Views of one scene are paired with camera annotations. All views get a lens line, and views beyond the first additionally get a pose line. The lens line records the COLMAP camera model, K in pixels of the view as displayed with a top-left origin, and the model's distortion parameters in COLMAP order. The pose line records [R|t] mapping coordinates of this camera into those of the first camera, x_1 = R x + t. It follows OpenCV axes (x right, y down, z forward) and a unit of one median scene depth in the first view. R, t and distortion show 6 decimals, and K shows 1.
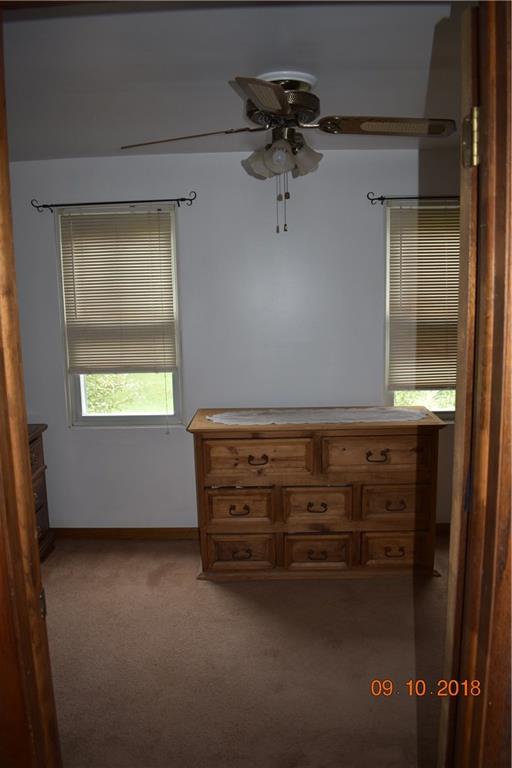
lens RADIAL K [[604.1, 0, 256.0], [0, 604.1, 384.0], [0, 0, 1]] dist [-0.084021, 0.002344]
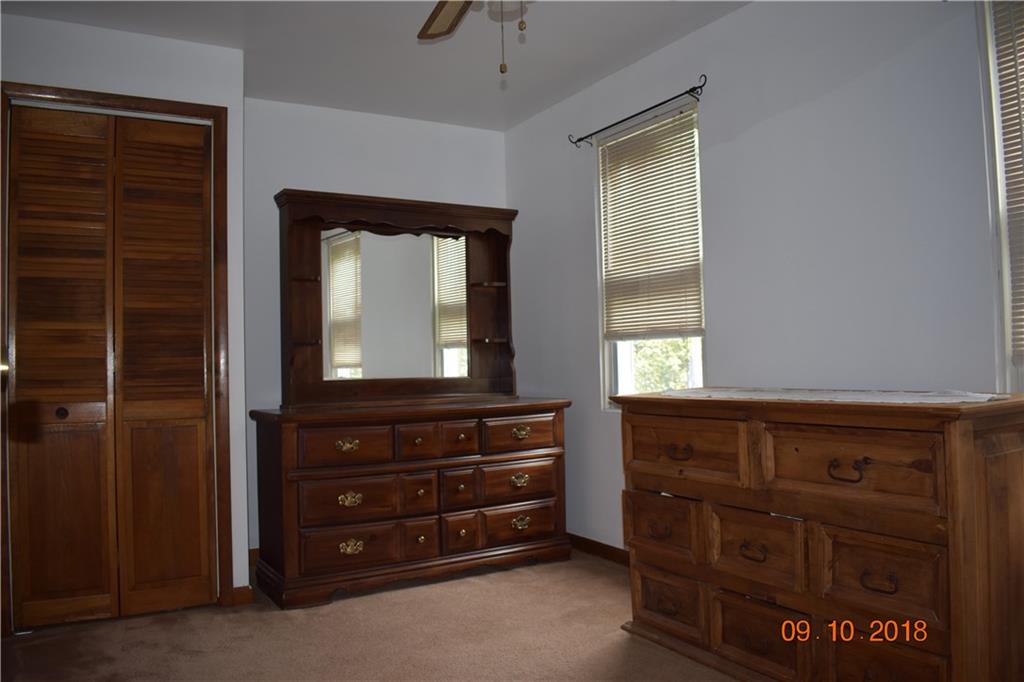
lens RADIAL K [[805.5, 0, 512.4], [0, 805.5, 329.4], [0, 0, 1]] dist [-0.084021, 0.002344]
pose [[0.518519, -0.023120, -0.854754, 0.612882], [-0.114679, 0.988723, -0.096312, 0.097818], [0.847341, 0.147962, 0.510020, 0.401739]]
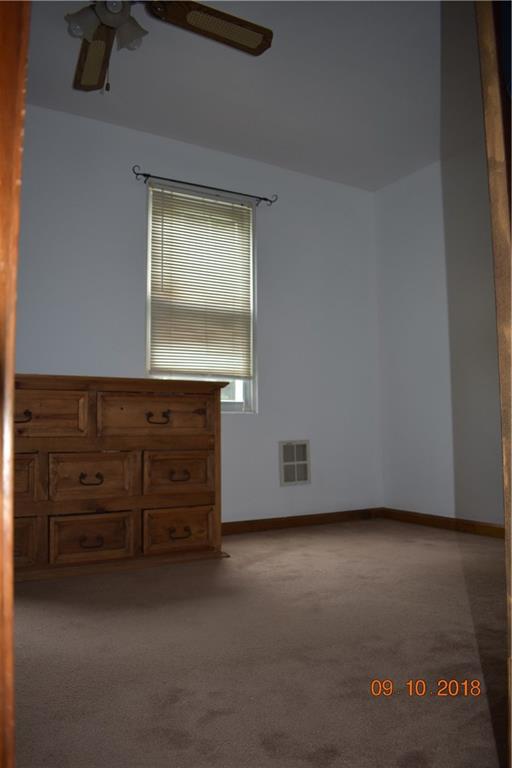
lens RADIAL K [[604.1, 0, 256.0], [0, 604.1, 384.0], [0, 0, 1]] dist [-0.084021, 0.002344]
pose [[0.851030, 0.057497, 0.521960, -0.138965], [0.072483, 0.971611, -0.225208, 0.276886], [-0.520091, 0.229492, 0.822702, 0.182192]]
